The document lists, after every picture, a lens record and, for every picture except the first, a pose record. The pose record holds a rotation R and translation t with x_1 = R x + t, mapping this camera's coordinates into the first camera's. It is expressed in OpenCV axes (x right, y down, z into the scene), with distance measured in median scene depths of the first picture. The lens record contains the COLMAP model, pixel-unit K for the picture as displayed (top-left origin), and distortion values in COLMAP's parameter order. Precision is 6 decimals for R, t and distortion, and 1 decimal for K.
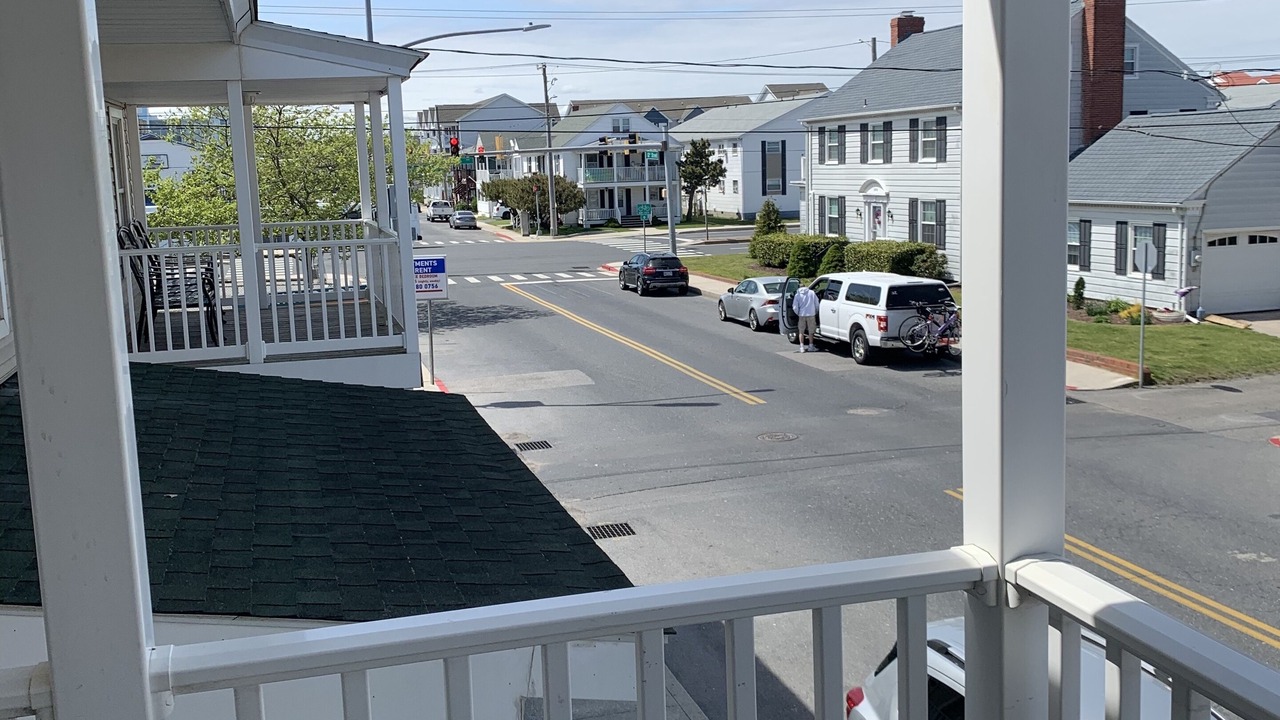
lens RADIAL K [[1322.3, 0, 640.4], [0, 1322.3, 361.2], [0, 0, 1]] dist [0.103902, -0.202016]
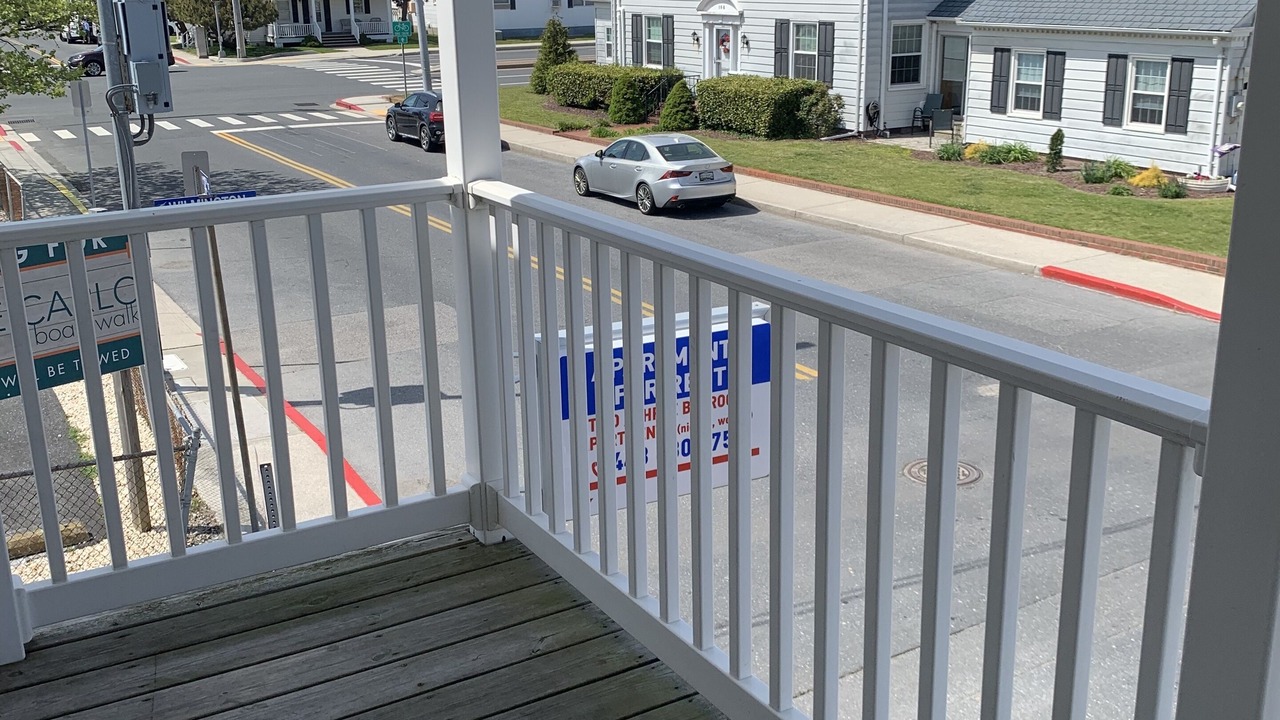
lens RADIAL K [[1322.3, 0, 640.4], [0, 1322.3, 361.2], [0, 0, 1]] dist [0.103902, -0.202016]
pose [[0.968223, -0.059928, 0.242802, -0.079783], [0.026356, 0.989909, 0.139229, -0.036979], [-0.248695, -0.128405, 0.960033, 0.258243]]
